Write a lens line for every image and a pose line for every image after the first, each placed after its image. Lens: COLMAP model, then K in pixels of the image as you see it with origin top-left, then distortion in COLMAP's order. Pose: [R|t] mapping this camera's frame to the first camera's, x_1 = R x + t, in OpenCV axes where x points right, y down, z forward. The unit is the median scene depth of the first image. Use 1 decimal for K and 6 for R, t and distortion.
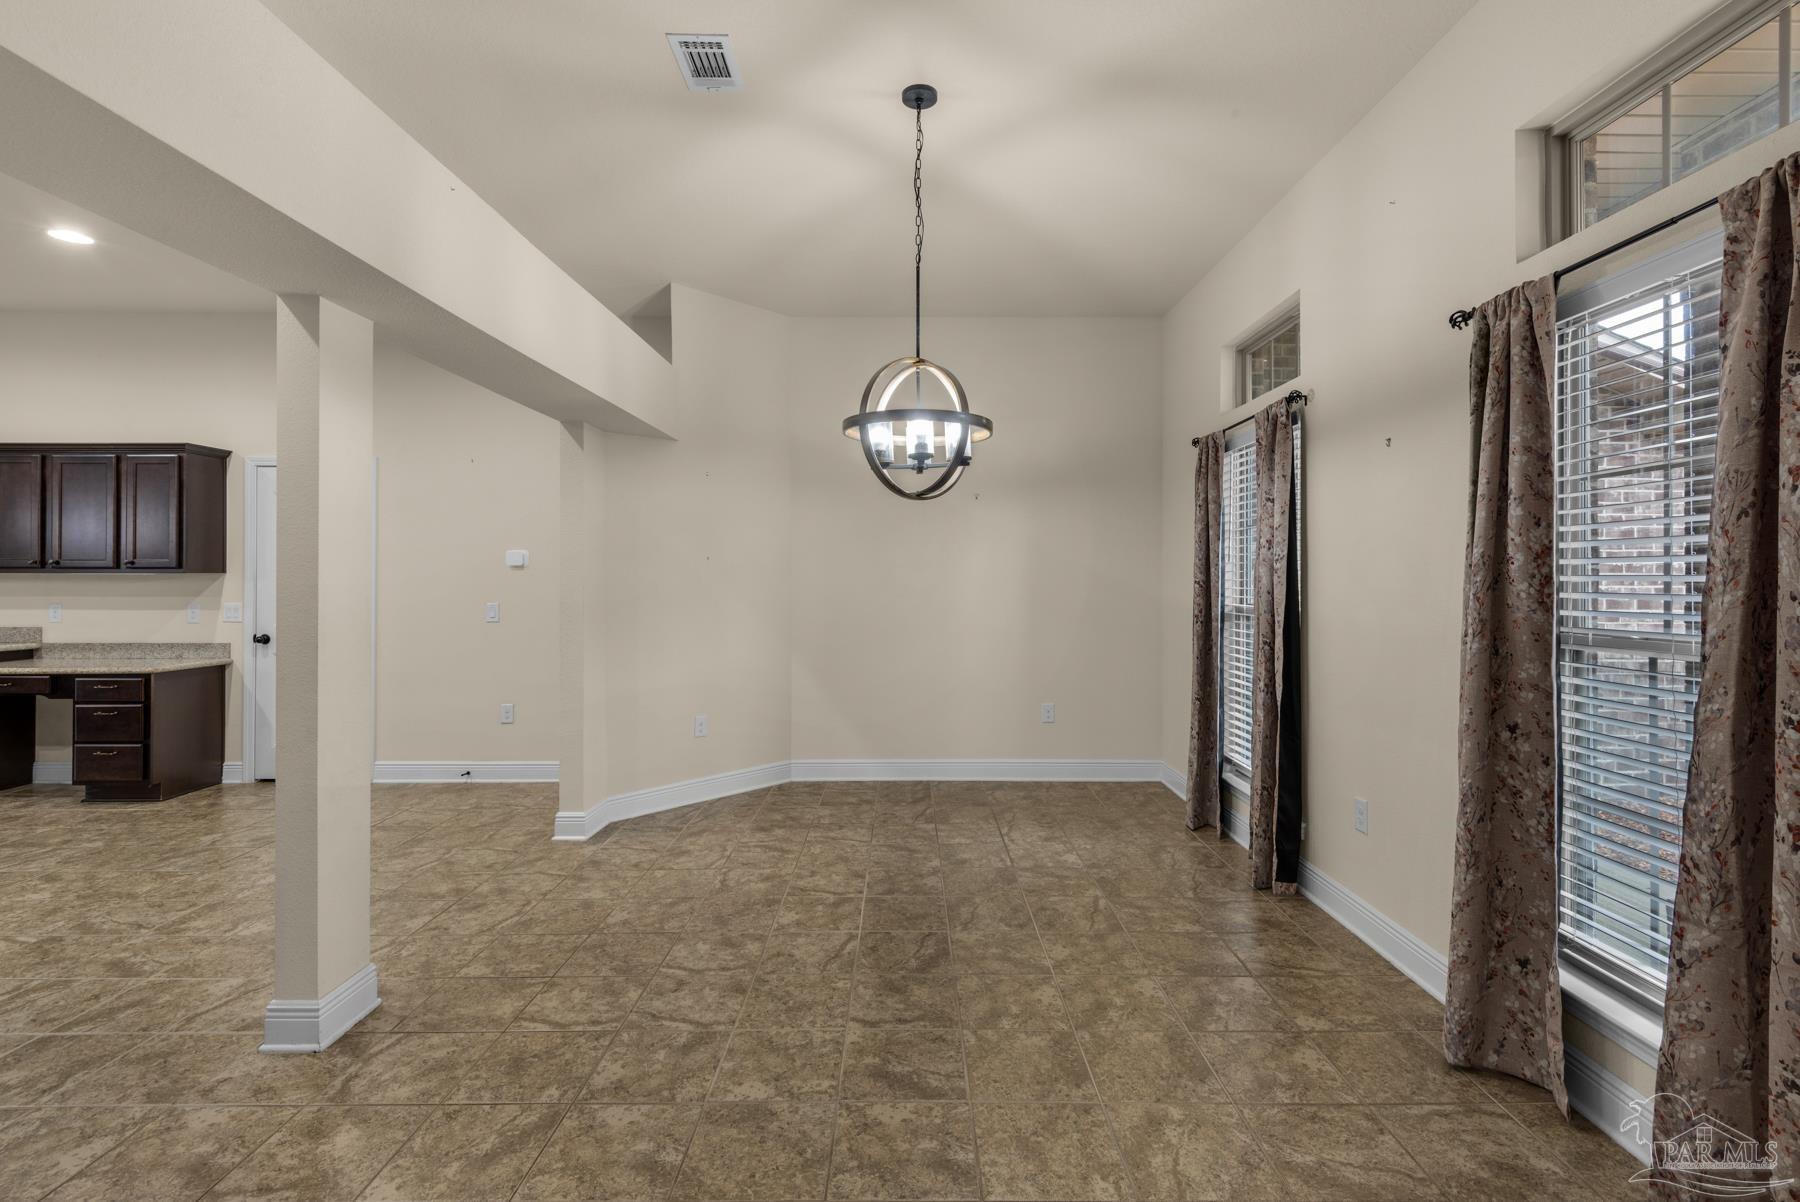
lens RADIAL K [[823.6, 0, 897.9], [0, 823.6, 572.7], [0, 0, 1]] dist [0.019909, -0.005509]
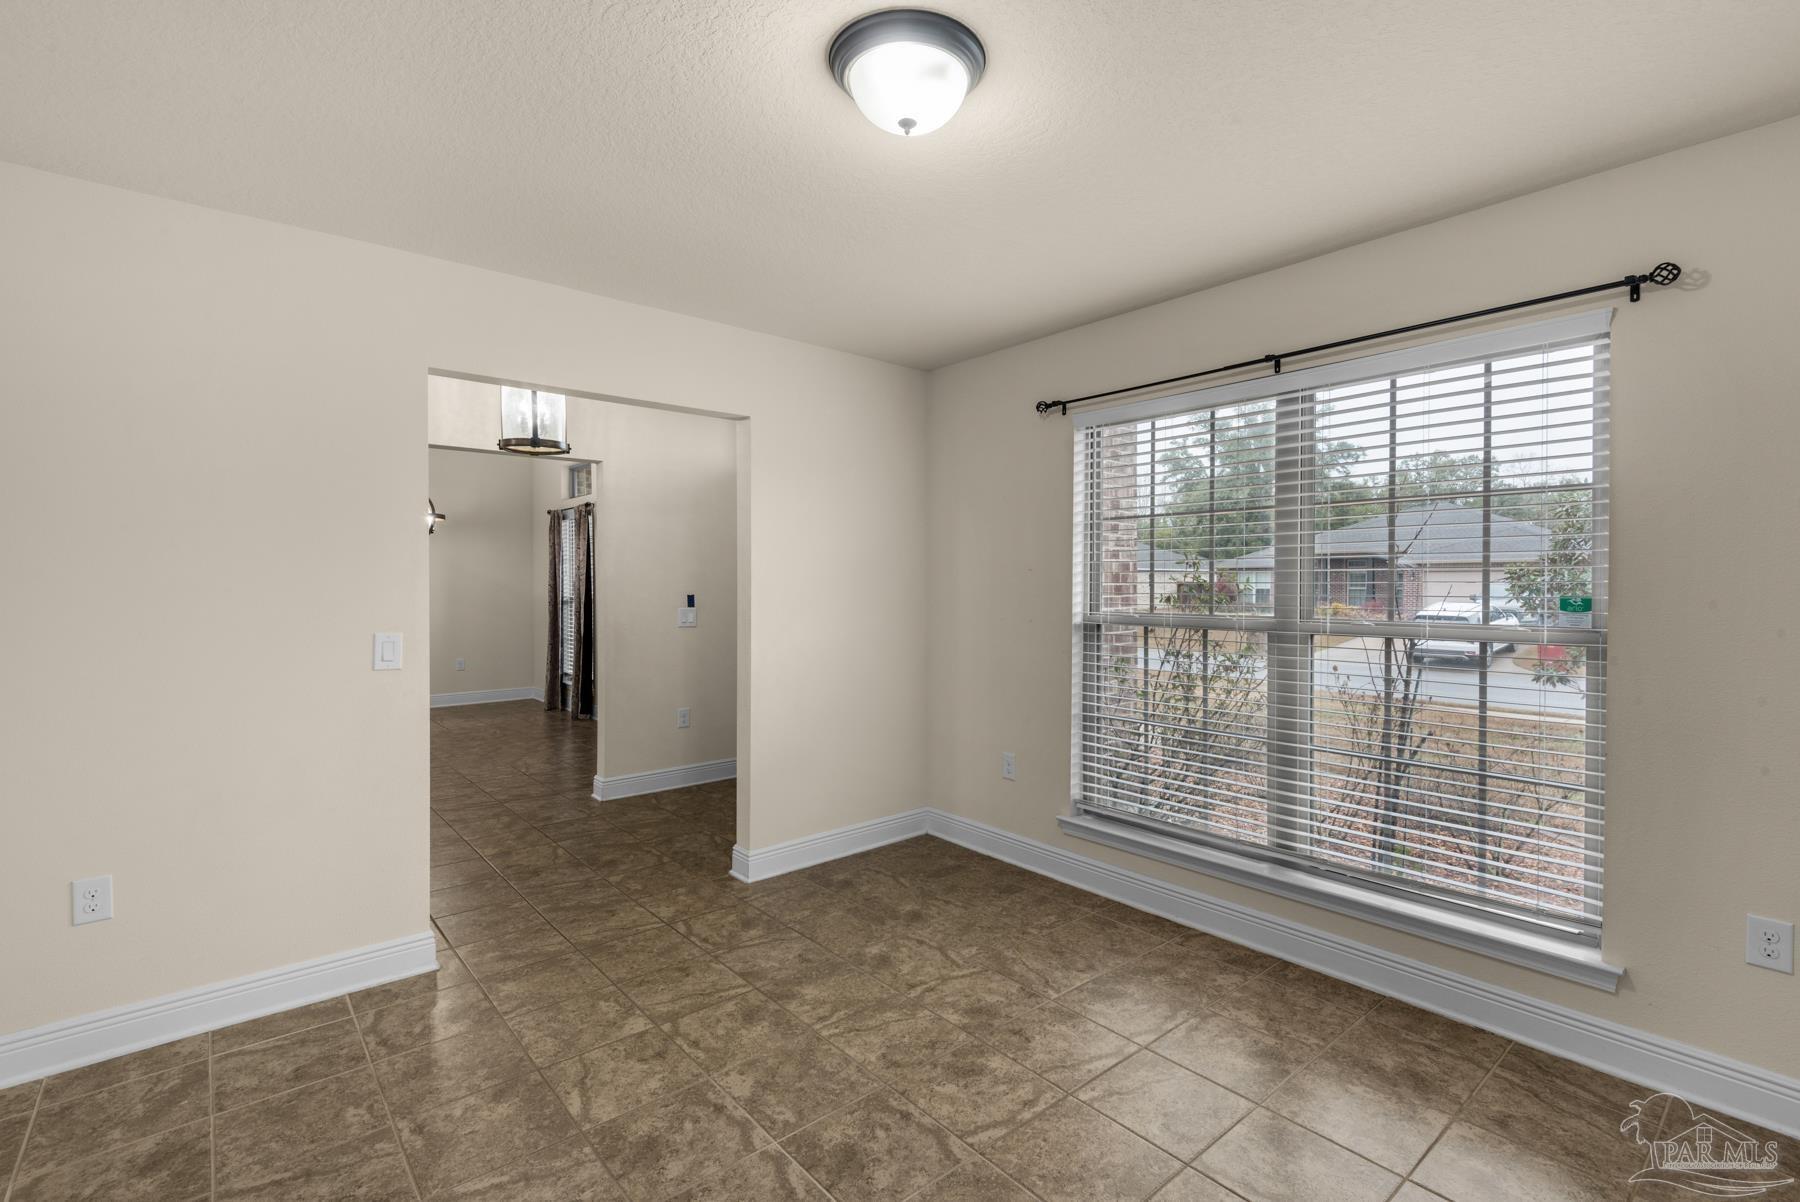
lens RADIAL K [[824.9, 0, 912.3], [0, 824.9, 586.2], [0, 0, 1]] dist [0.027649, -0.015974]
pose [[0.756648, -0.003561, 0.653813, -0.293683], [-0.004231, 0.999938, 0.010343, -0.010650], [-0.653809, -0.010592, 0.756585, -1.137740]]
